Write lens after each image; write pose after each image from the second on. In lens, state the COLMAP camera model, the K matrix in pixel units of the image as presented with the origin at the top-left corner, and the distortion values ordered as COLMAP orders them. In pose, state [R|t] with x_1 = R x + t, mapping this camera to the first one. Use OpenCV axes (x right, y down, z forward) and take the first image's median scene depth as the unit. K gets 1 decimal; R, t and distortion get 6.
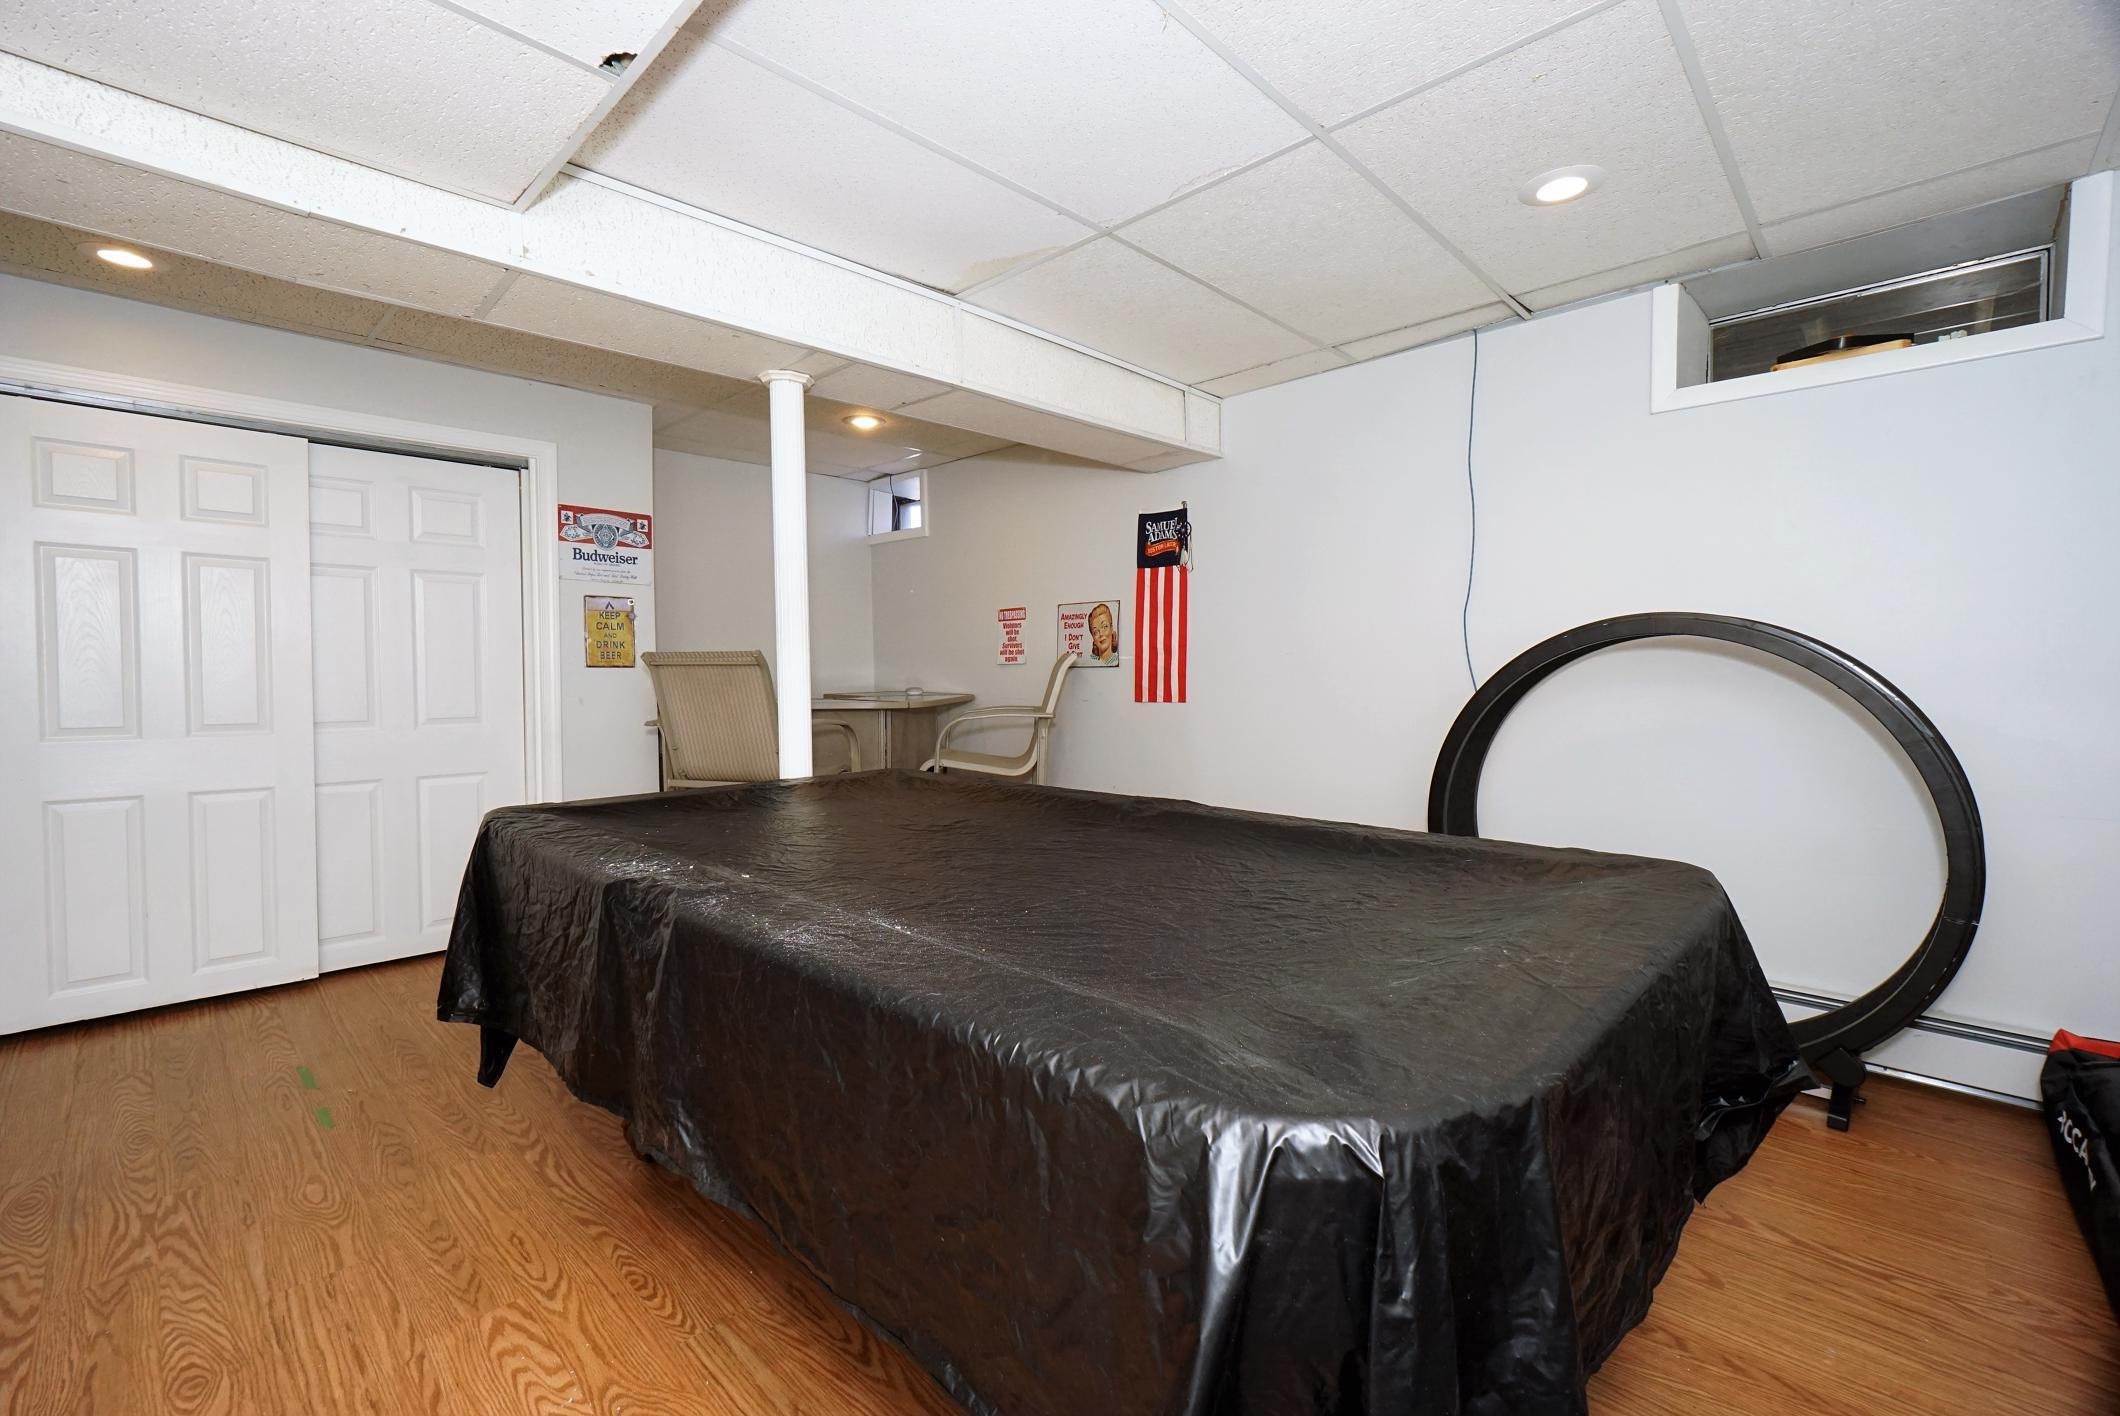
lens RADIAL K [[900.8, 0, 1038.9], [0, 900.8, 704.6], [0, 0, 1]] dist [-0.000753, -0.000029]
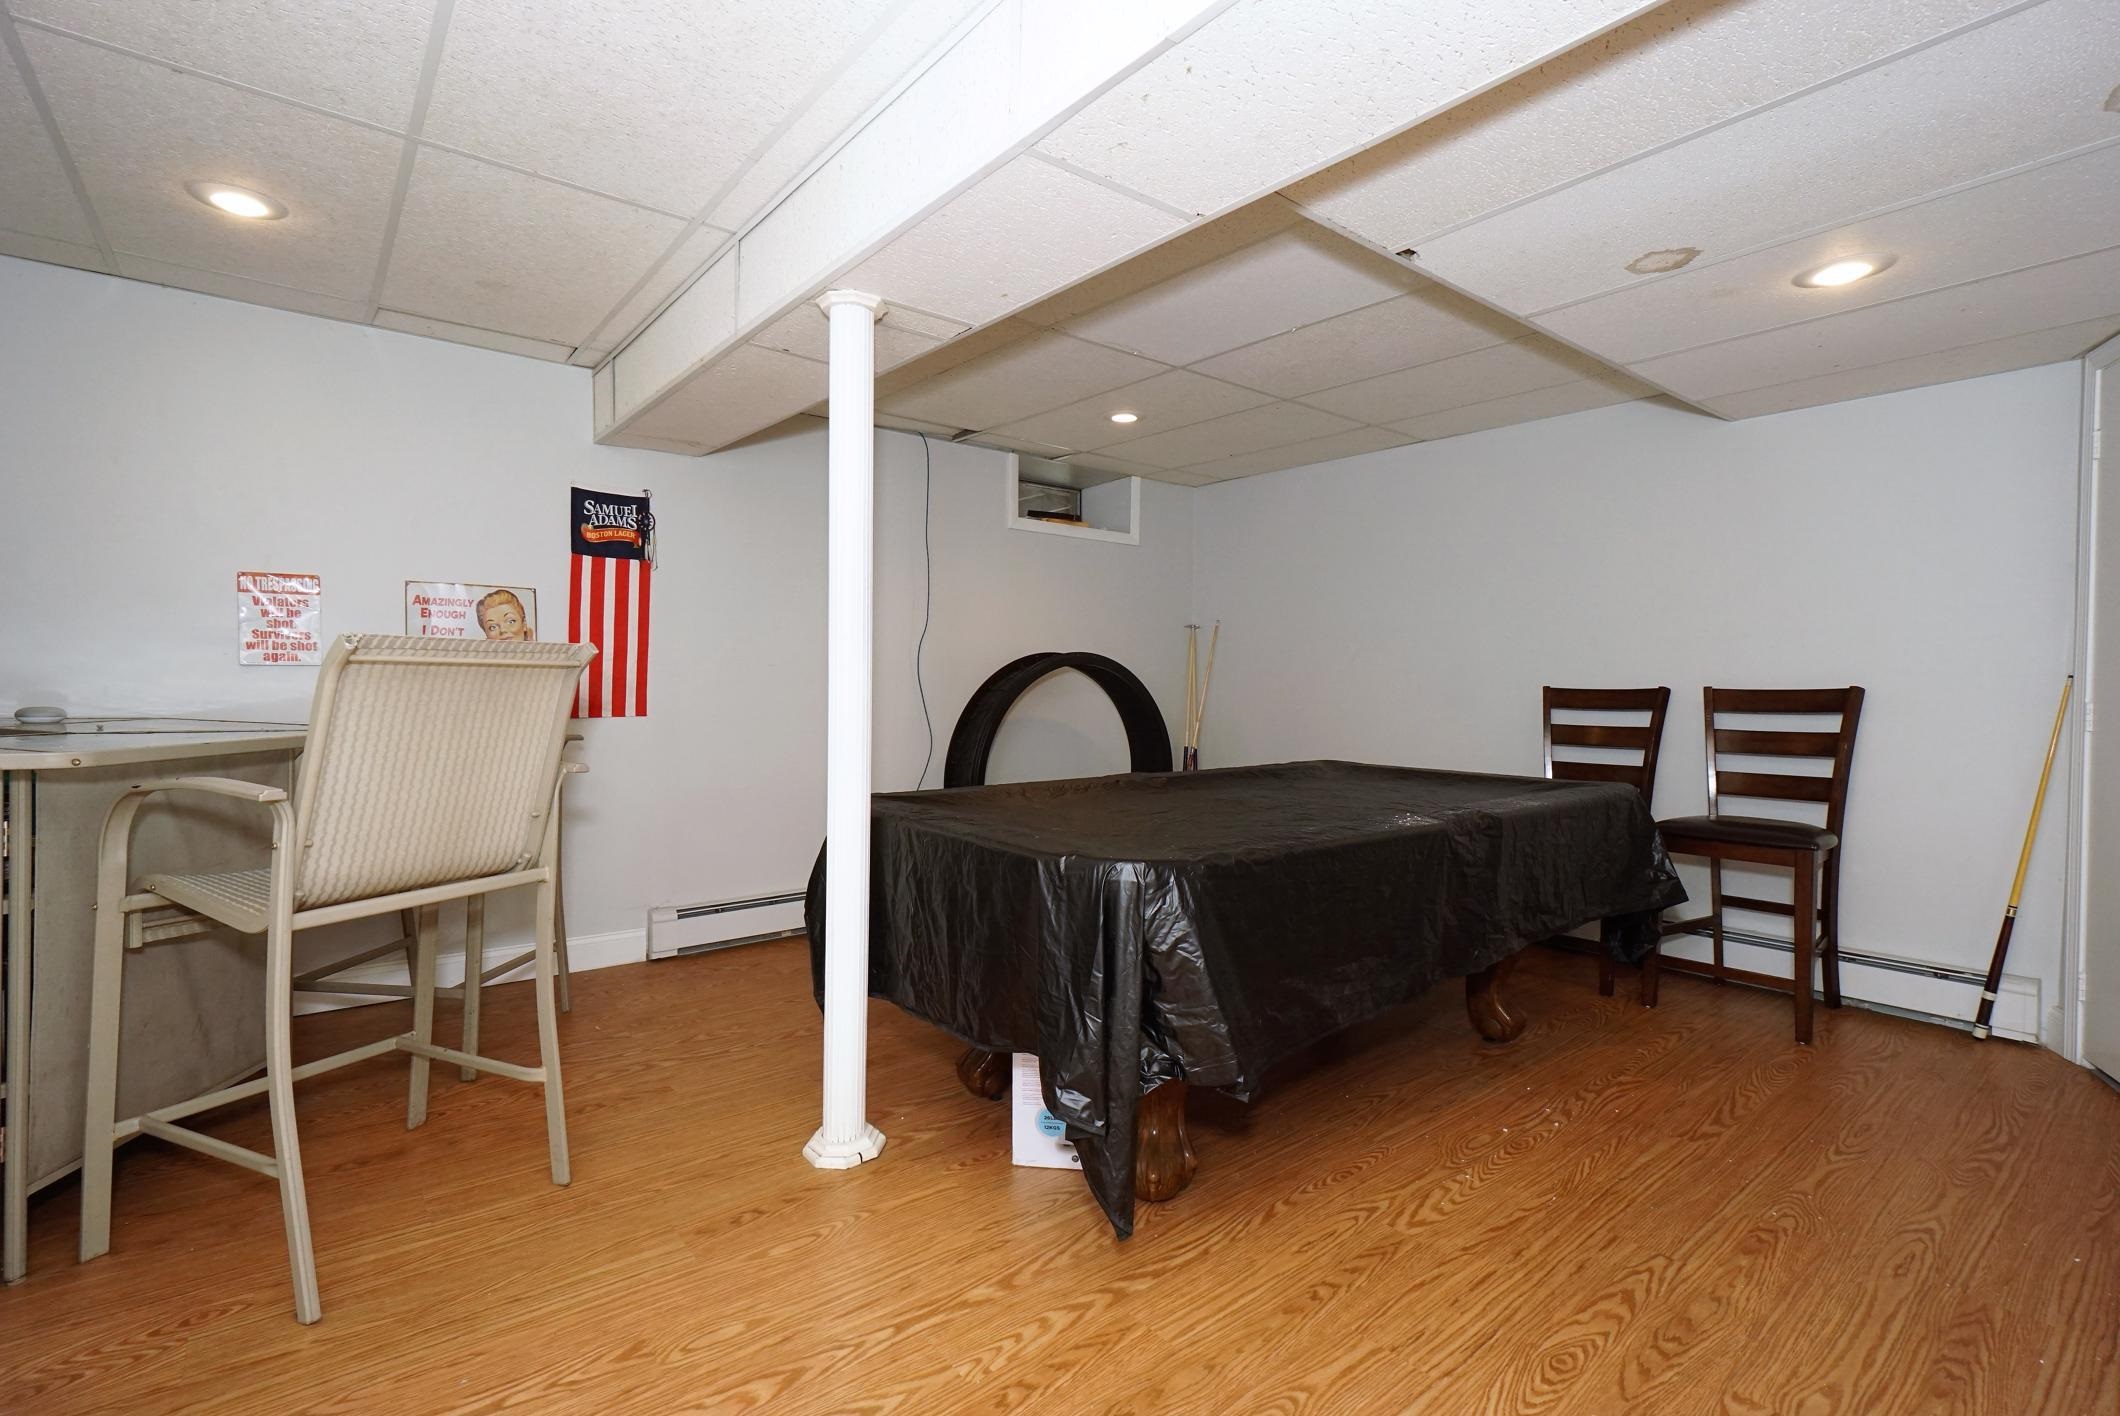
lens RADIAL K [[994.6, 0, 1053.2], [0, 994.6, 652.6], [0, 0, 1]] dist [-0.029947, -0.000102]
pose [[0.102857, 0.045347, 0.993662, -1.104946], [0.040294, 0.997950, -0.049713, -0.001310], [-0.993880, 0.045152, 0.100819, 0.743325]]
